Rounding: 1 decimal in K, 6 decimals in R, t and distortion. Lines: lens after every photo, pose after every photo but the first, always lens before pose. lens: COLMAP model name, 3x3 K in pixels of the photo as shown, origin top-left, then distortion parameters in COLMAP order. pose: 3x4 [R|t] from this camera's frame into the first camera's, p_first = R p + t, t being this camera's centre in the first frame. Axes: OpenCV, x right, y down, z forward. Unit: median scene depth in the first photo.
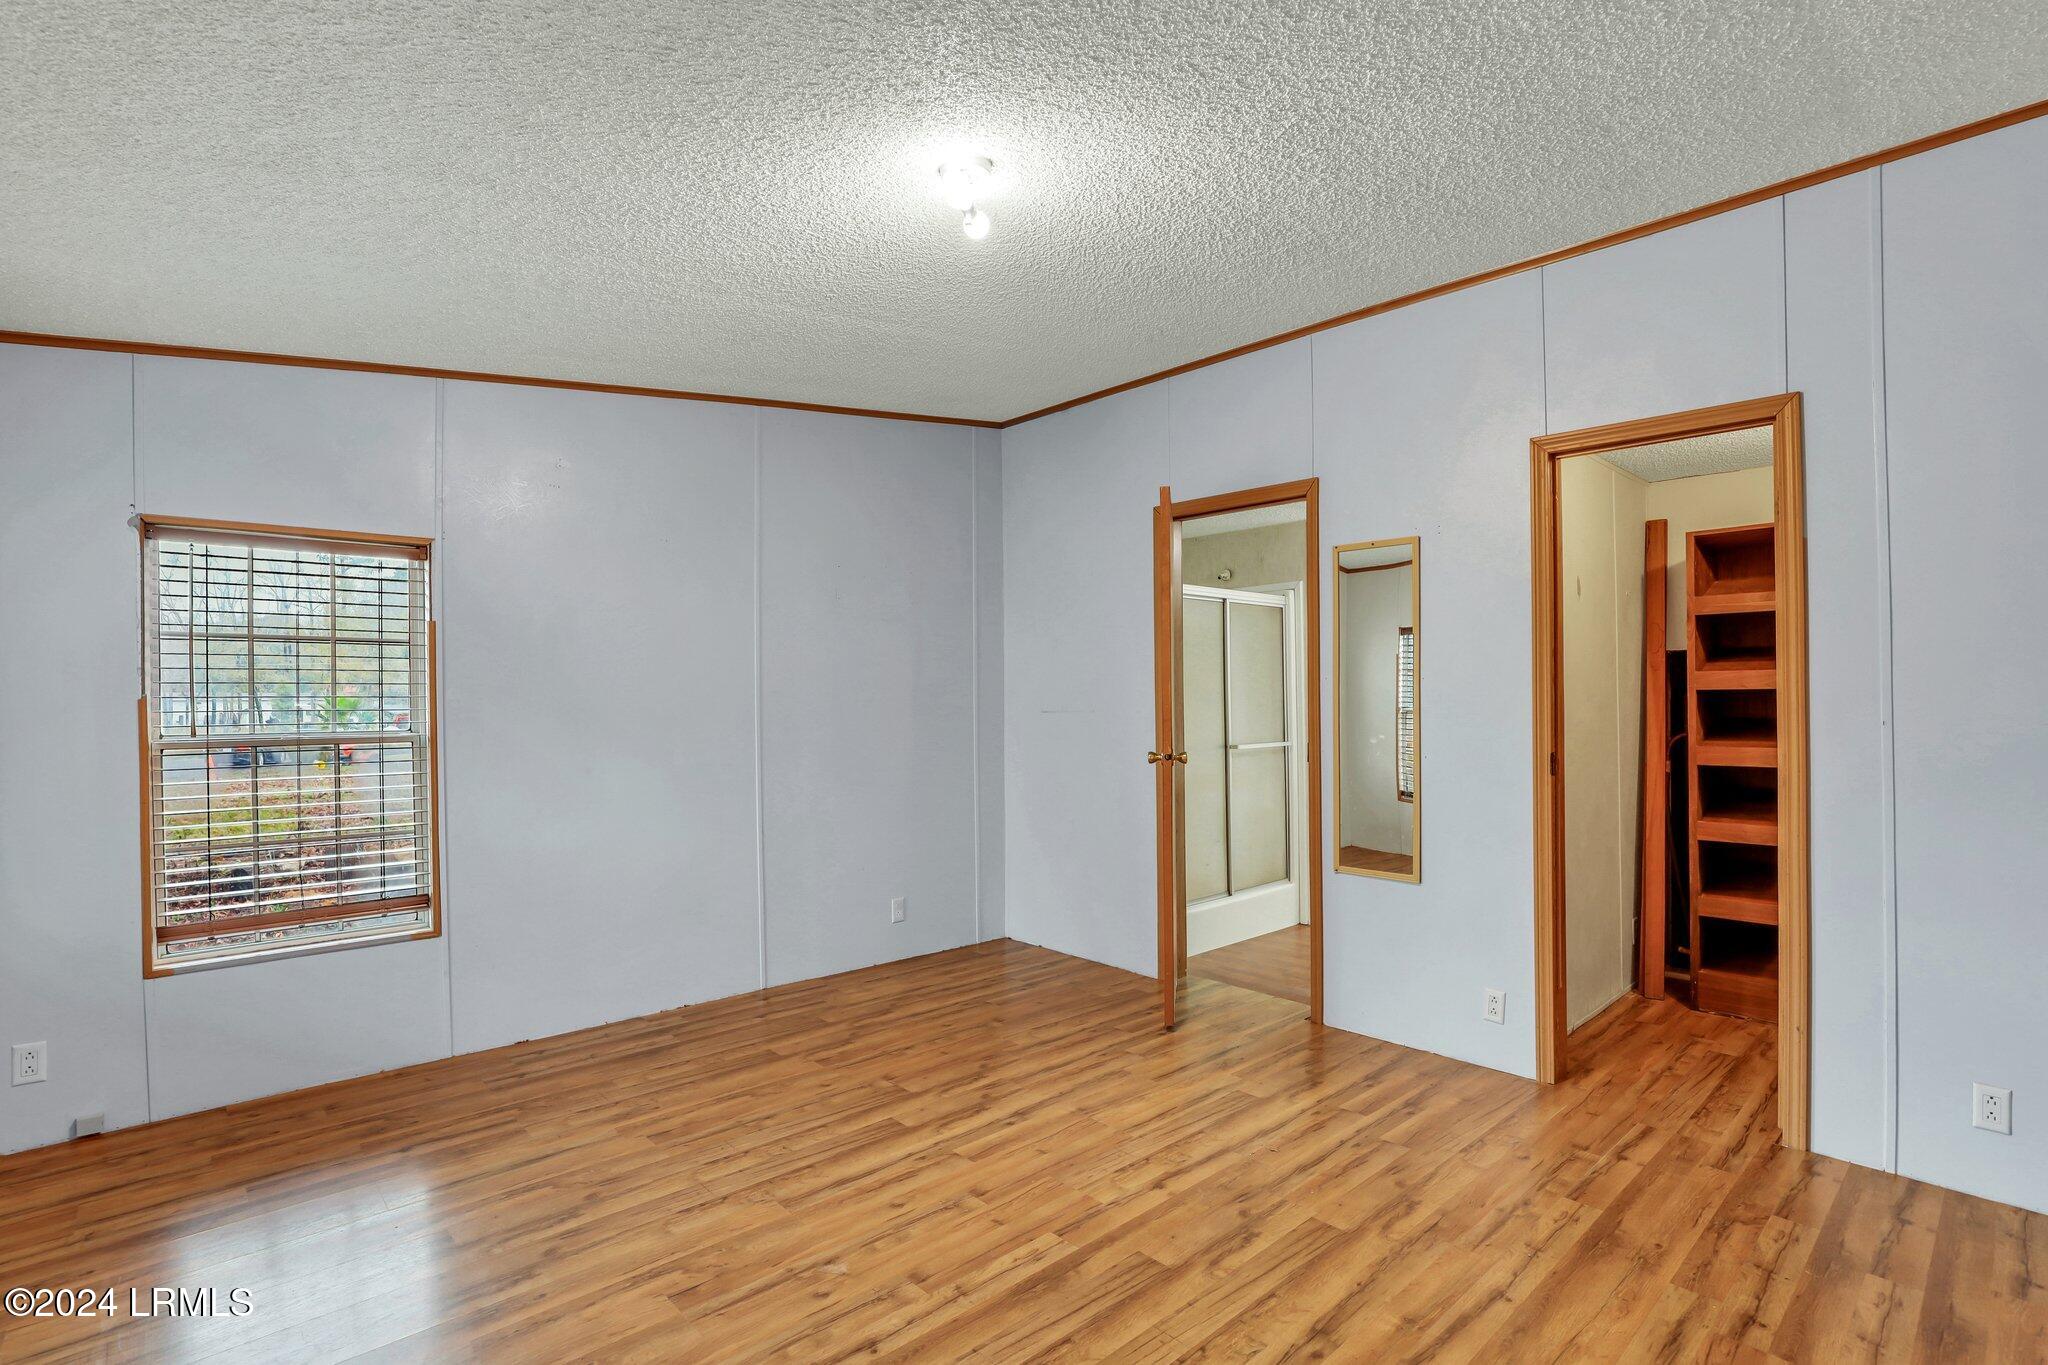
lens RADIAL K [[950.5, 0, 1012.4], [0, 950.5, 698.7], [0, 0, 1]] dist [-0.031322, 0.007844]
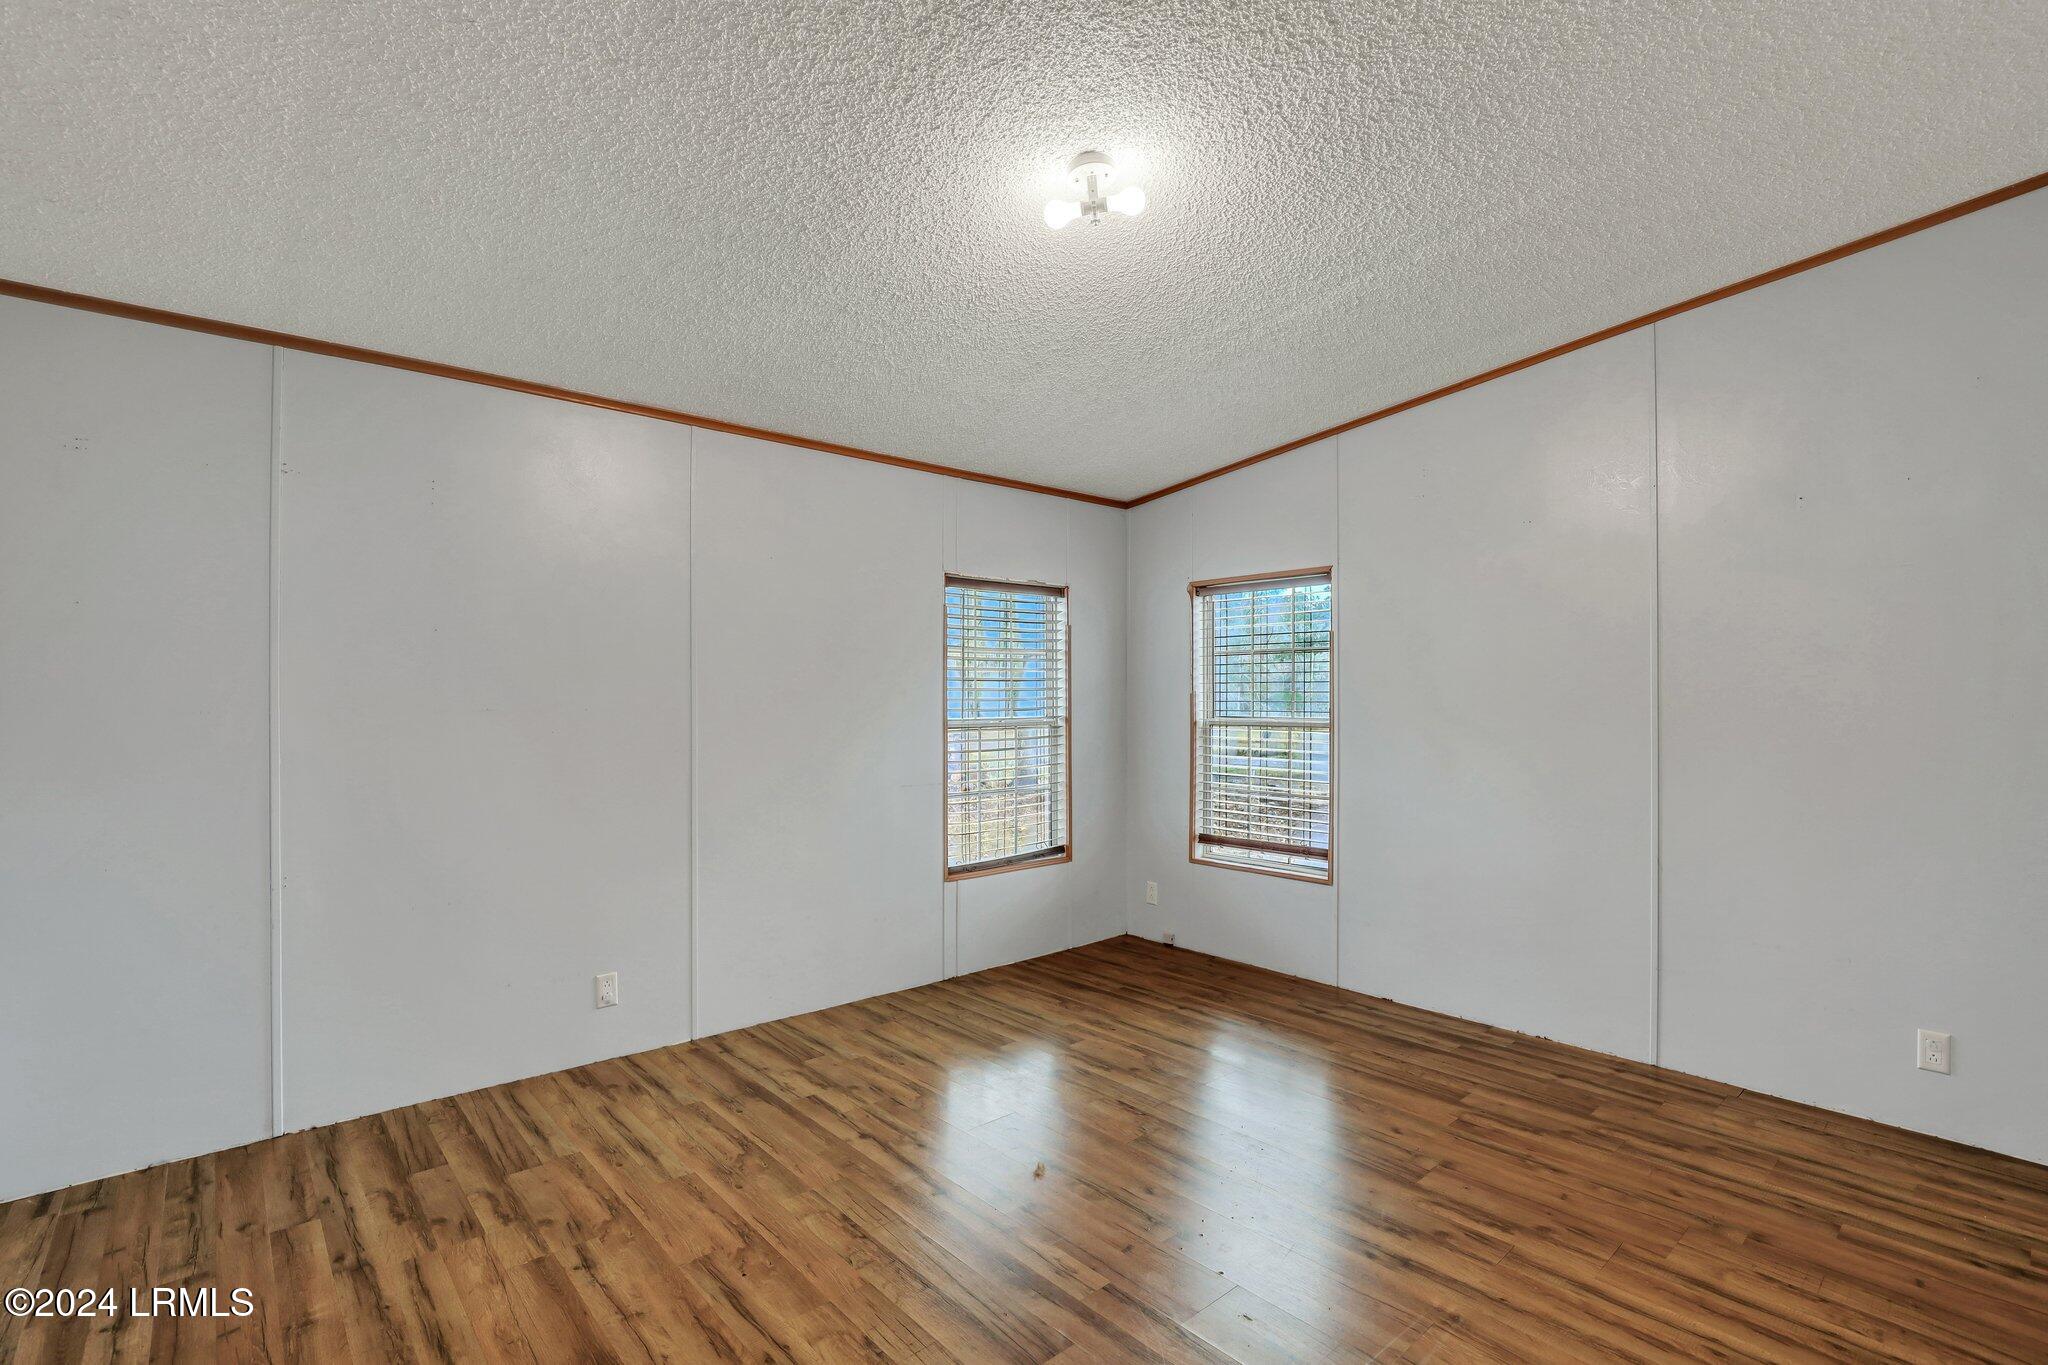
lens RADIAL K [[950.5, 0, 1054.5], [0, 950.5, 709.0], [0, 0, 1]] dist [-0.031322, 0.007844]
pose [[0.008928, 0.018495, -0.999789, 0.639931], [0.000618, 0.999829, 0.018501, -0.001500], [0.999960, -0.000783, 0.008915, 0.641265]]
